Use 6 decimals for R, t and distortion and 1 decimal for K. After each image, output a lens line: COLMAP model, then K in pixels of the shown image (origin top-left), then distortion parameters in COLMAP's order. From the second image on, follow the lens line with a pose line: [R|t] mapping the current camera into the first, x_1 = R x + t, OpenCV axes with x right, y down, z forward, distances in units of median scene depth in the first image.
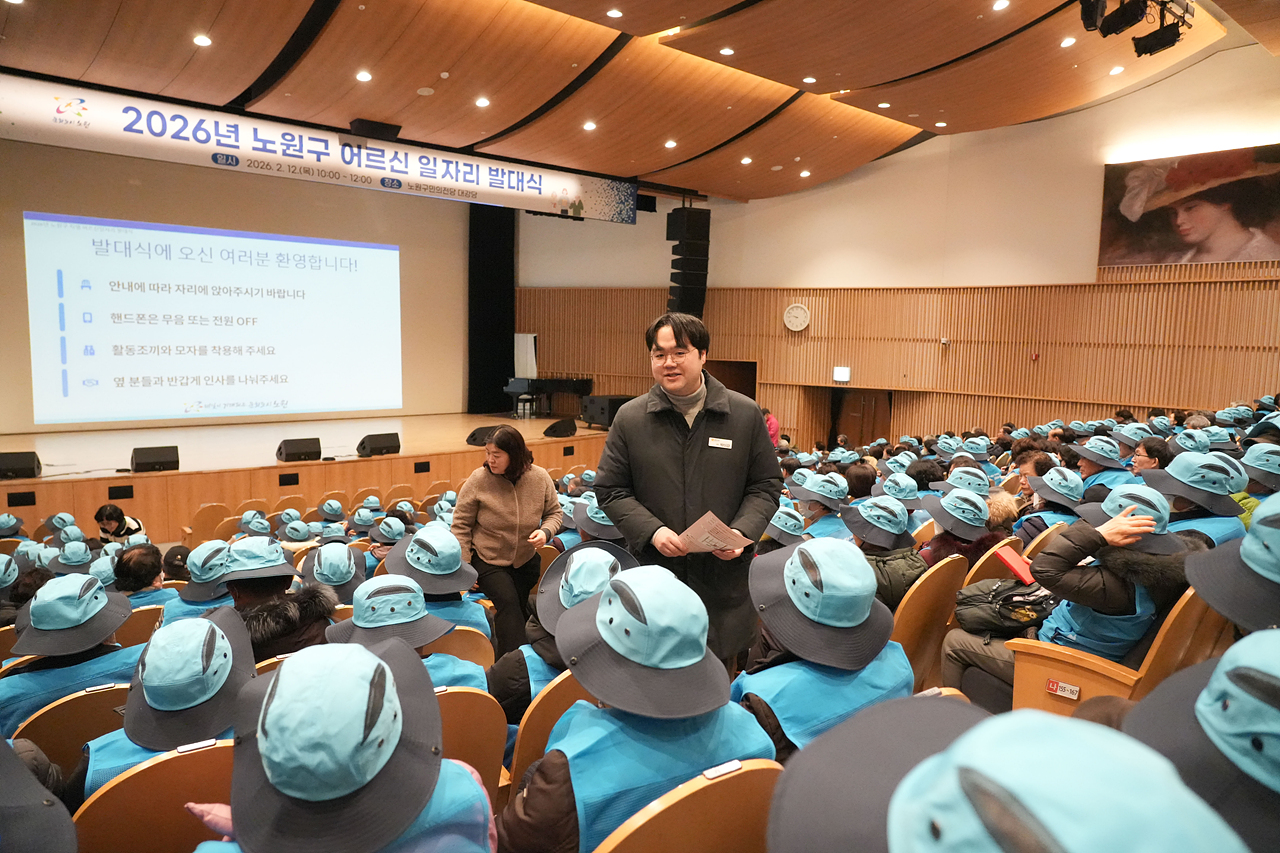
lens RADIAL K [[857.8, 0, 639.0], [0, 857.8, 423.3], [0, 0, 1]] dist [-0.007084, 0.001679]
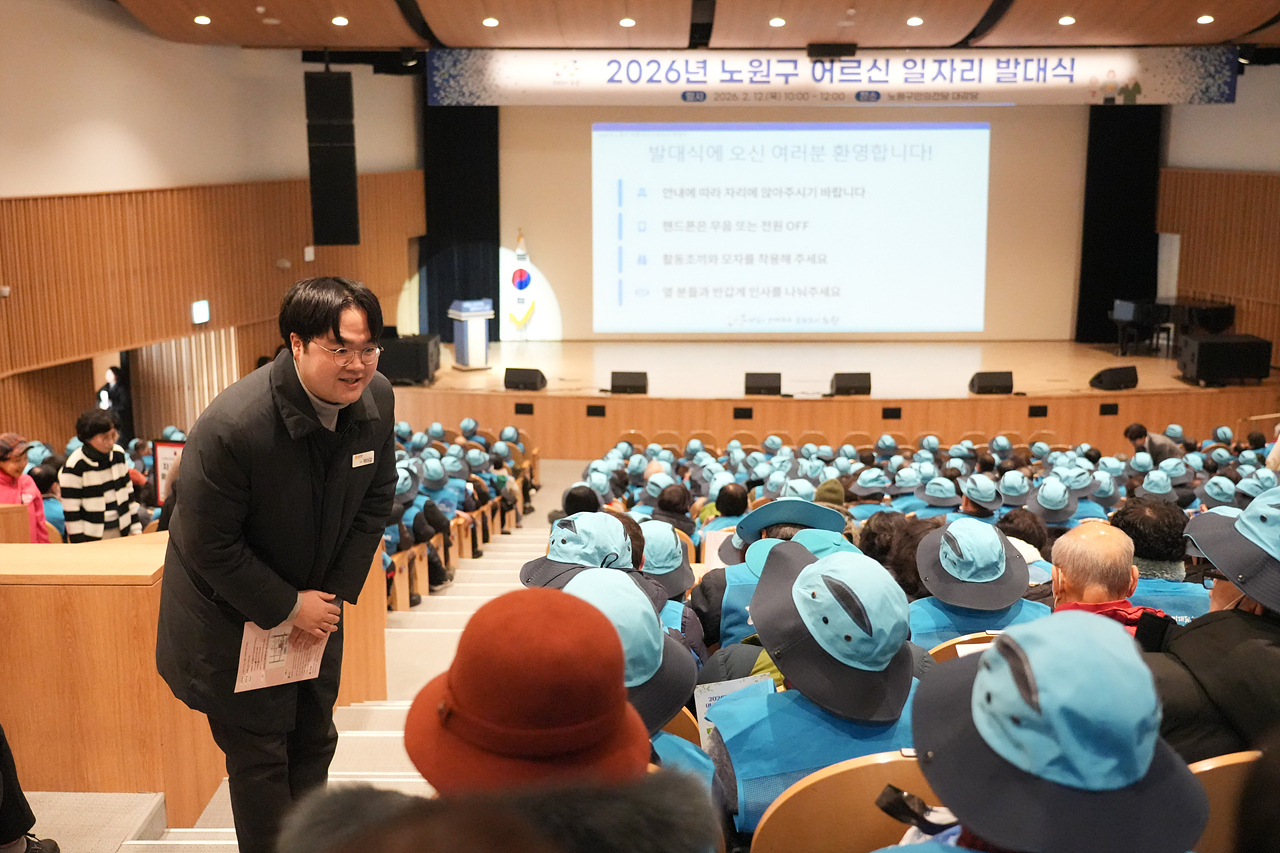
lens RADIAL K [[1396.7, 0, 640.2], [0, 1396.7, 429.1], [0, 0, 1]] dist [0.010277, 0.000000]
pose [[0.752117, 0.109381, -0.649889, 0.487700], [-0.051392, 0.992862, 0.107630, -0.074182], [0.657023, -0.047552, 0.752369, -0.257069]]
